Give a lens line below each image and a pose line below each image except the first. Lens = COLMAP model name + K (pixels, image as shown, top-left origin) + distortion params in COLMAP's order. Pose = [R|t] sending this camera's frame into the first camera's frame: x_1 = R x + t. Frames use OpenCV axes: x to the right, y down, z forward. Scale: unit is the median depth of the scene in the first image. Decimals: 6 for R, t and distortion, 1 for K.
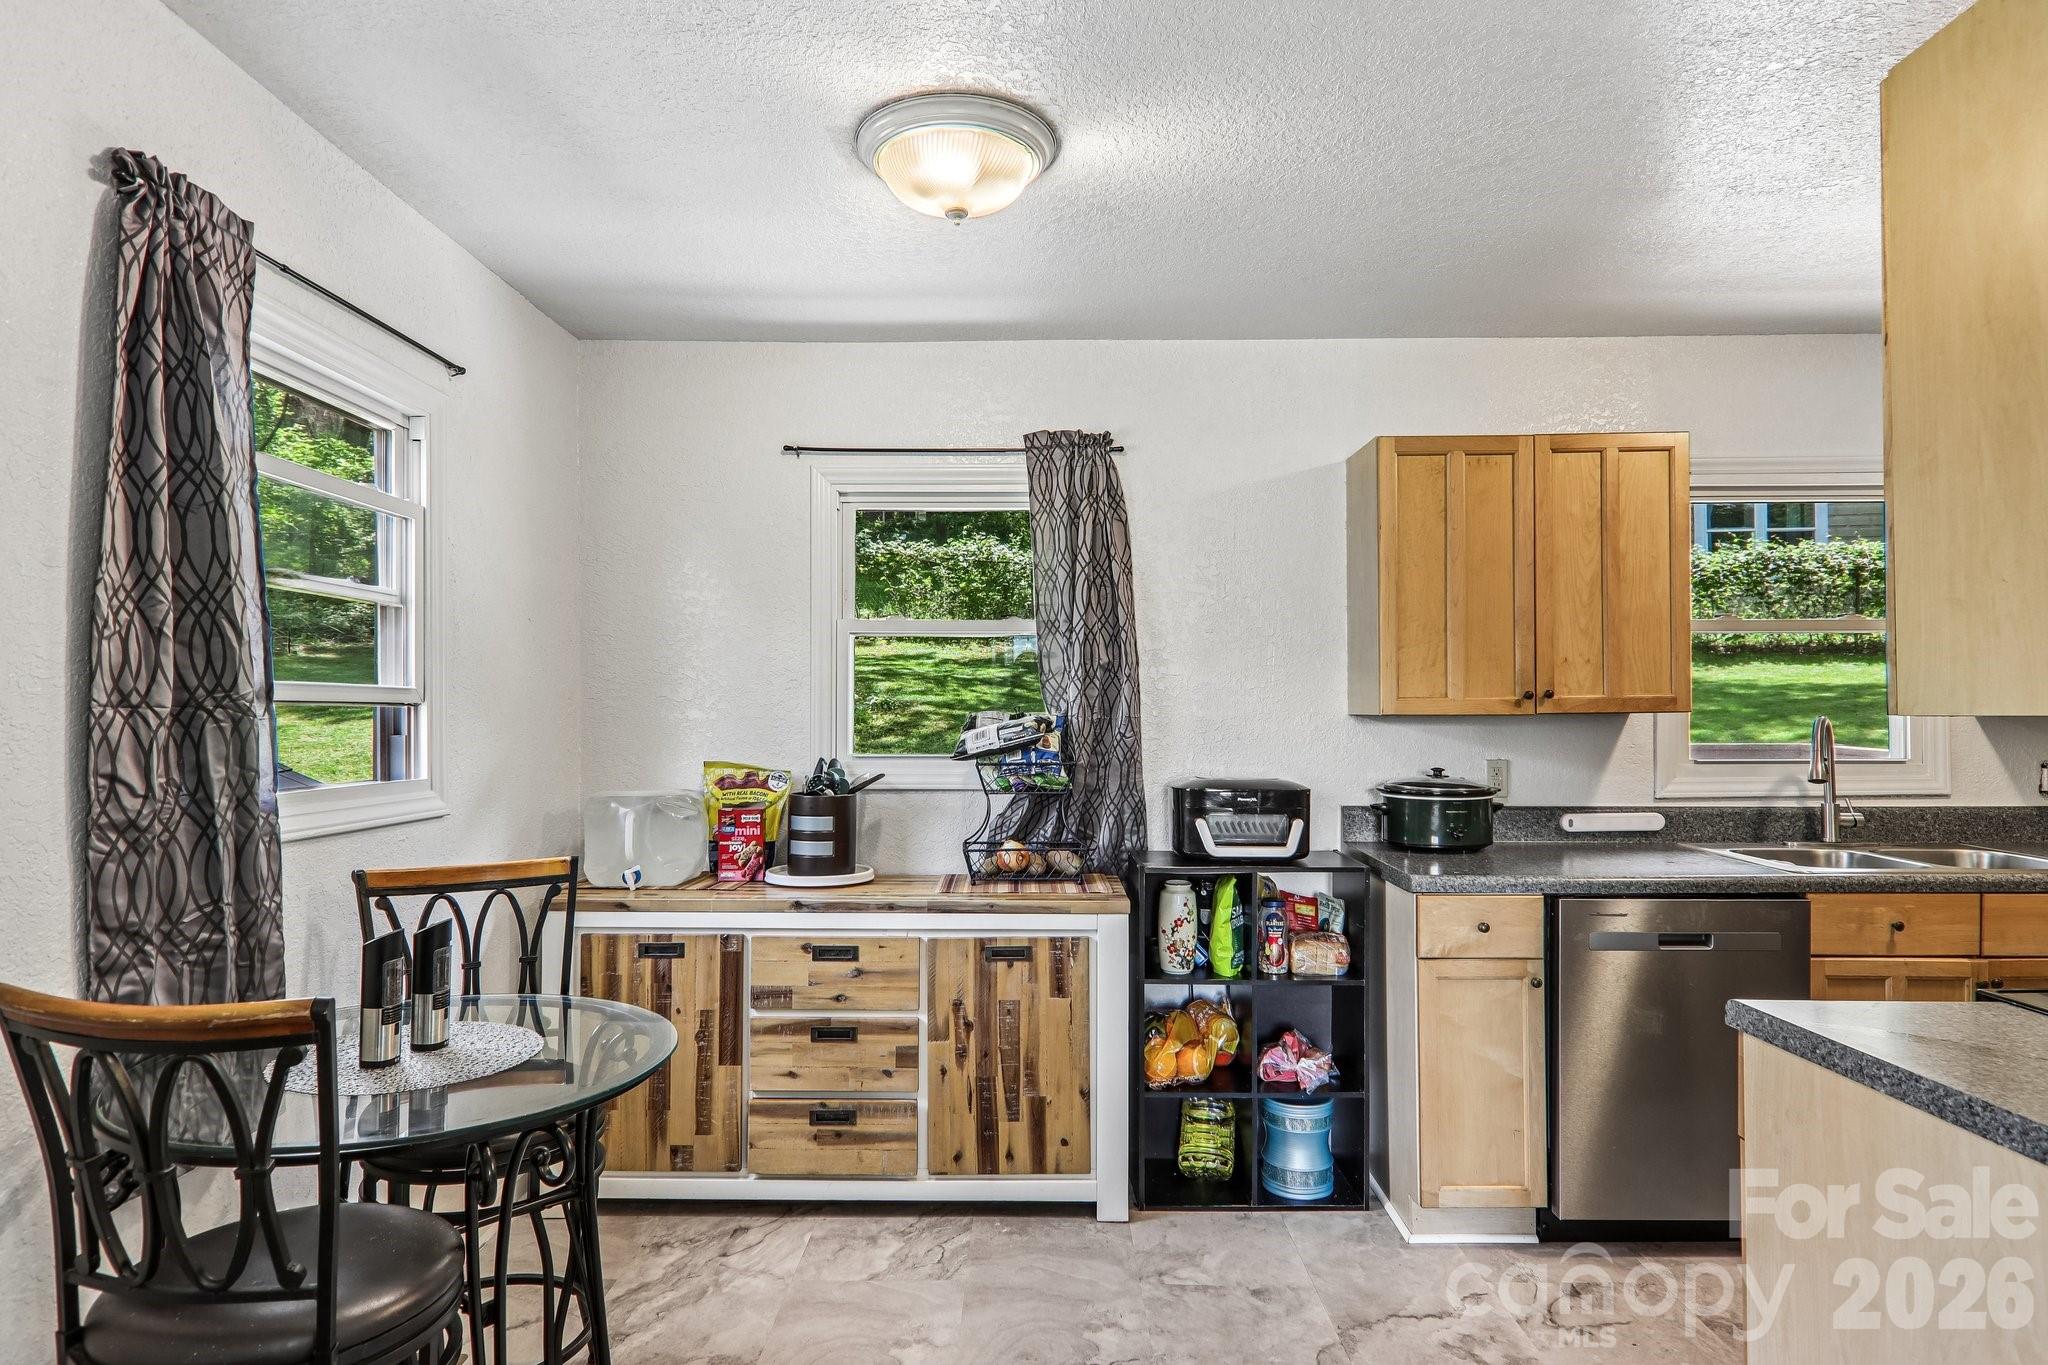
lens RADIAL K [[1138.1, 0, 1024.8], [0, 1138.1, 699.8], [0, 0, 1]] dist [0.021499, -0.021283]
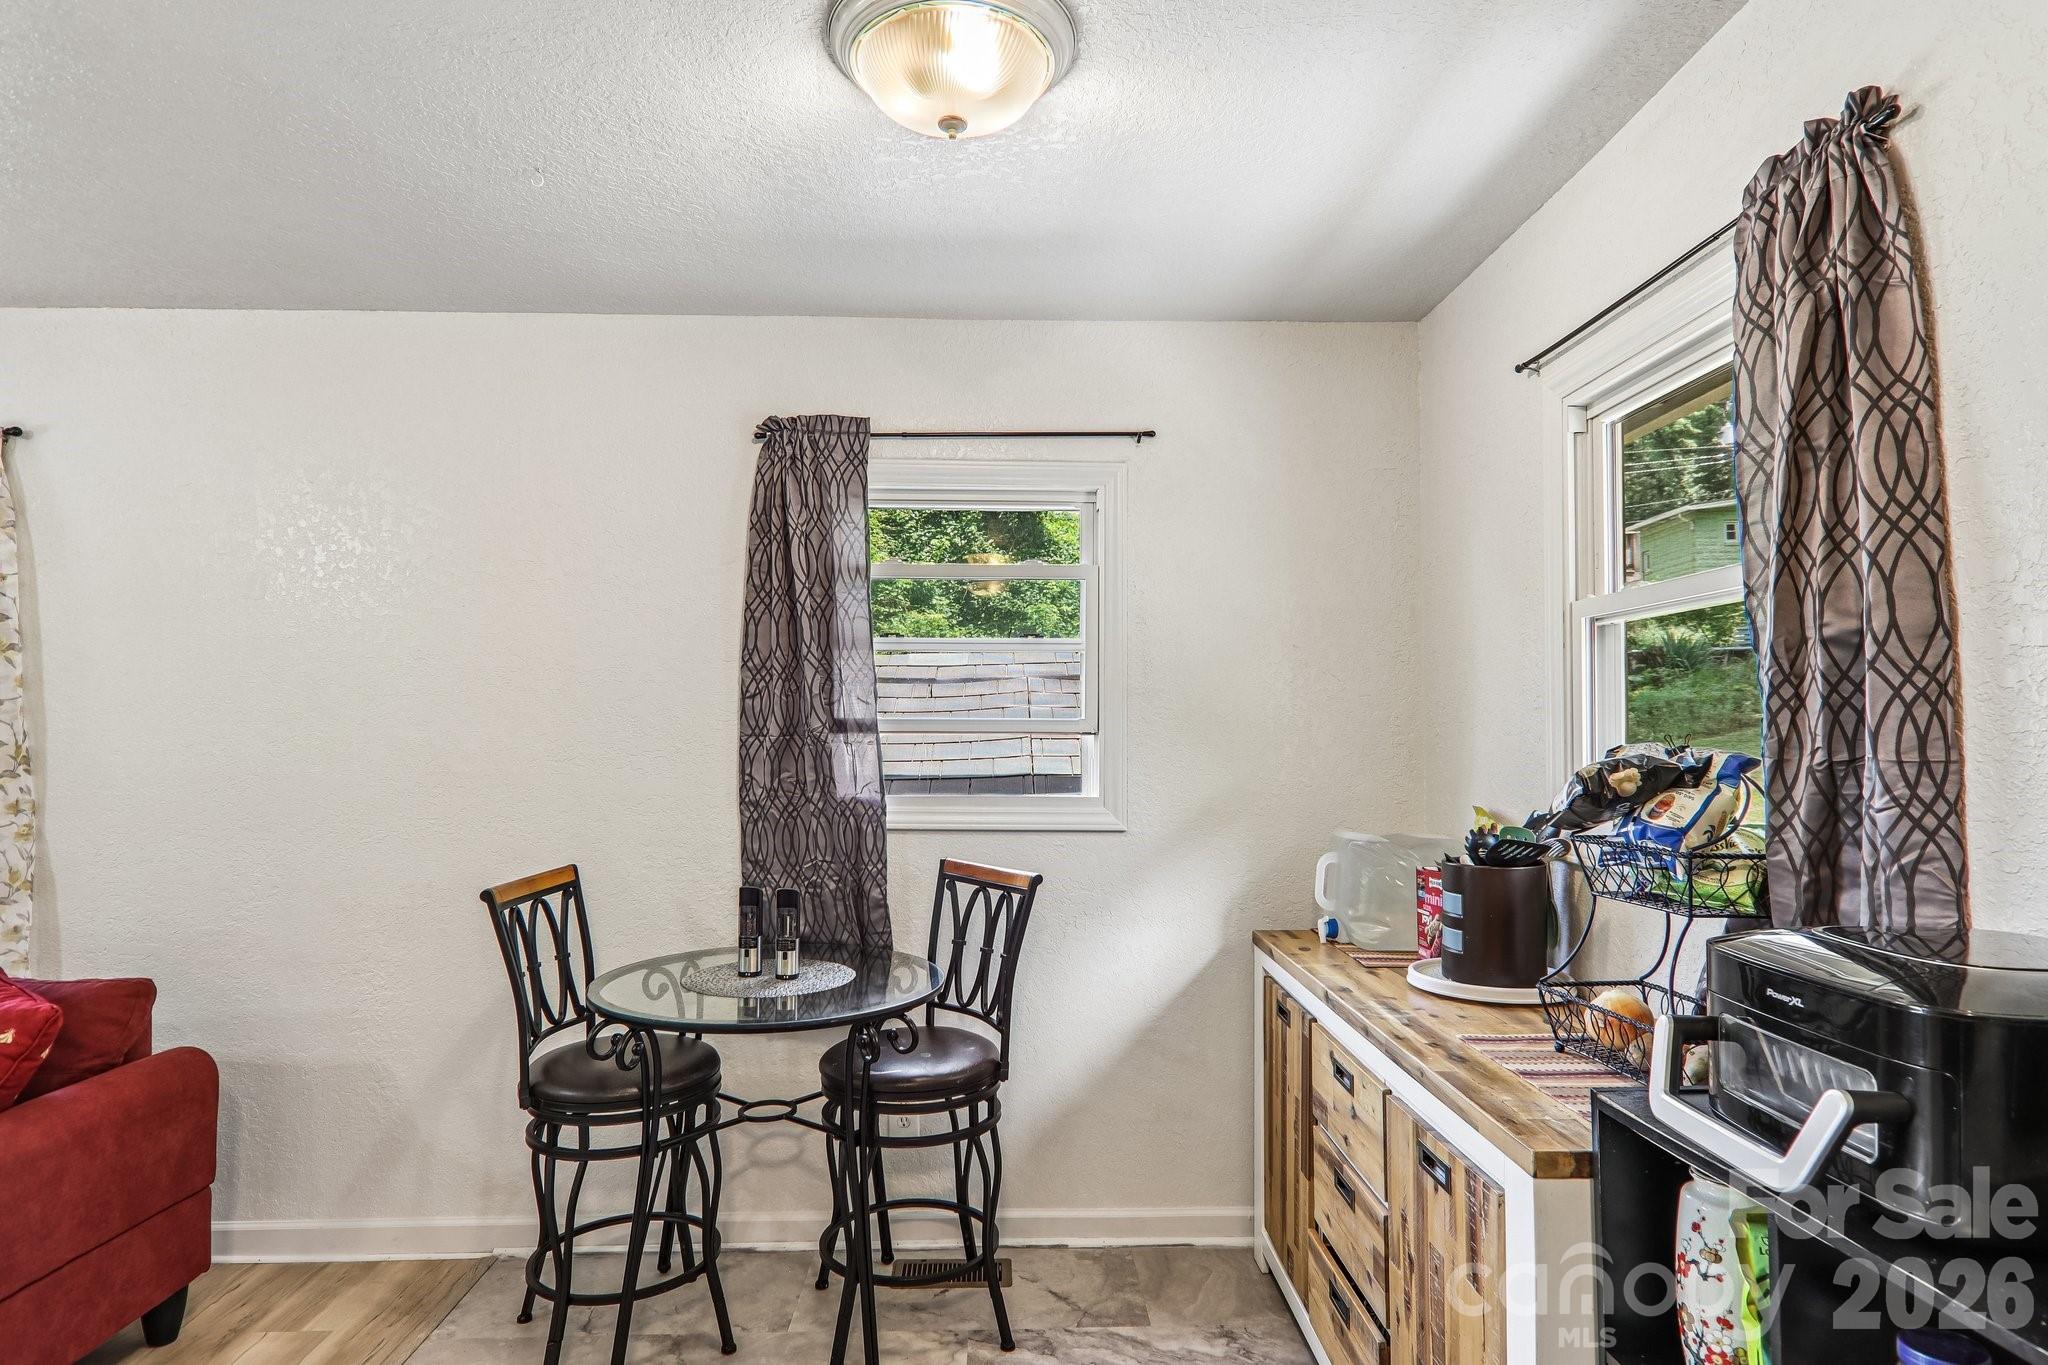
lens RADIAL K [[1138.1, 0, 1024.8], [0, 1138.1, 699.8], [0, 0, 1]] dist [0.021499, -0.021283]
pose [[0.029888, -0.030755, -0.999080, 0.559348], [0.008190, 0.999501, -0.030523, 0.004173], [0.999520, -0.007270, 0.030125, 0.777220]]
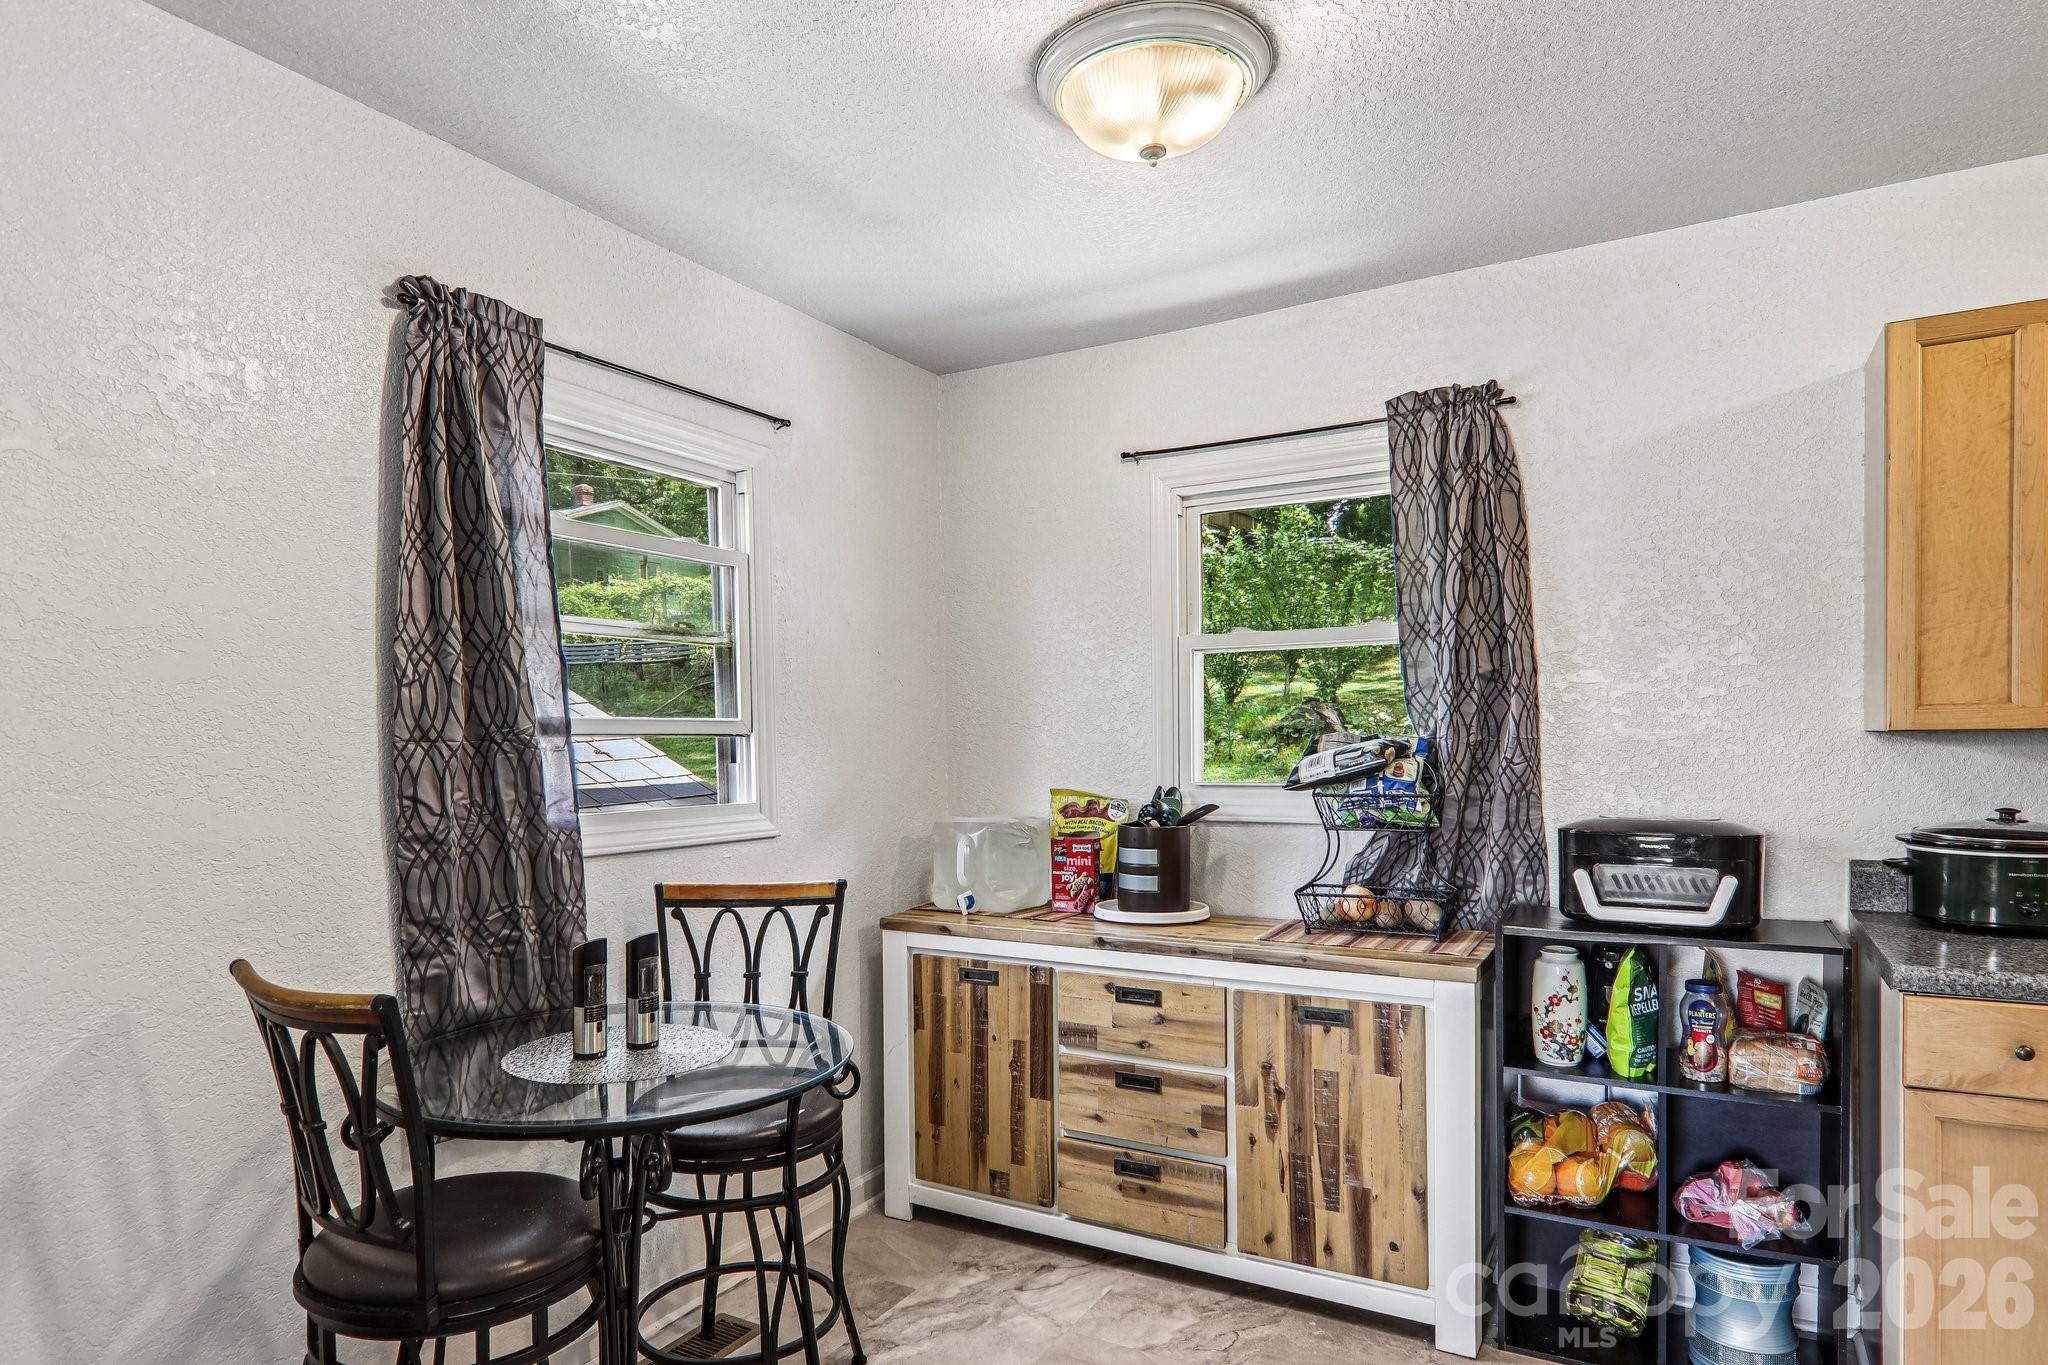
lens RADIAL K [[1169.4, 0, 1013.2], [0, 1169.4, 770.2], [0, 0, 1]] dist [0.022234, -0.022036]
pose [[0.870196, 0.001459, -0.492704, 0.215662], [0.018293, 0.999210, 0.035268, 0.002414], [0.492366, -0.039703, 0.869482, 0.125948]]
